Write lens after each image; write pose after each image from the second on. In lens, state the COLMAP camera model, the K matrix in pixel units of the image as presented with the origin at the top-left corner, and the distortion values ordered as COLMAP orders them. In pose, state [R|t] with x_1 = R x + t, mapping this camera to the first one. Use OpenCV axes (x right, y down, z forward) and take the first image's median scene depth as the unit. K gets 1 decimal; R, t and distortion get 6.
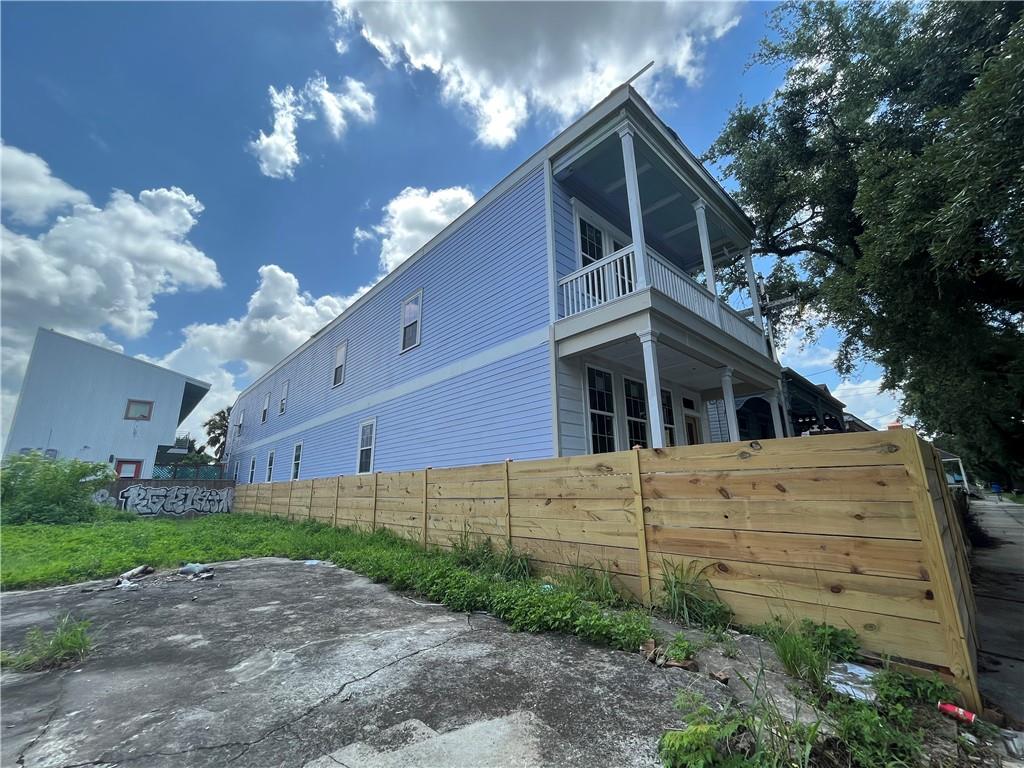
lens RADIAL K [[412.4, 0, 511.4], [0, 412.4, 385.2], [0, 0, 1]] dist [-0.001821, 0.000502]
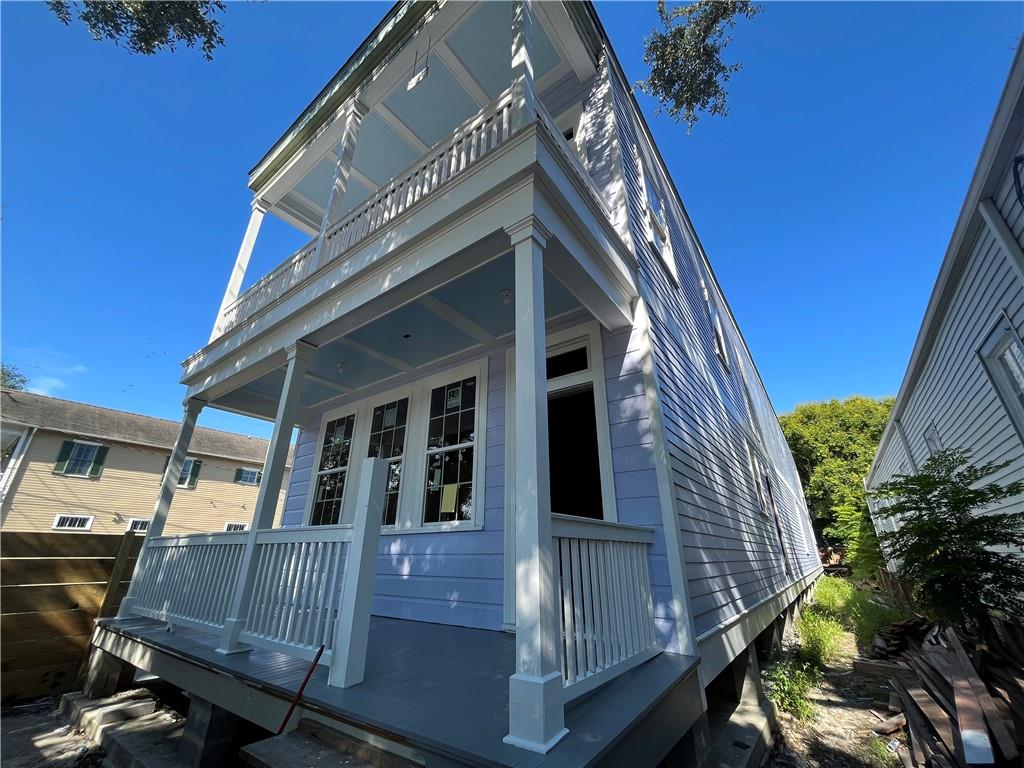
lens RADIAL K [[412.4, 0, 512.2], [0, 412.4, 384.1], [0, 0, 1]] dist [-0.001821, 0.000502]
pose [[0.189148, -0.362651, -0.912528, 0.792361], [0.235834, 0.918881, -0.316292, 0.181496], [0.953208, -0.155379, 0.259330, 0.851073]]
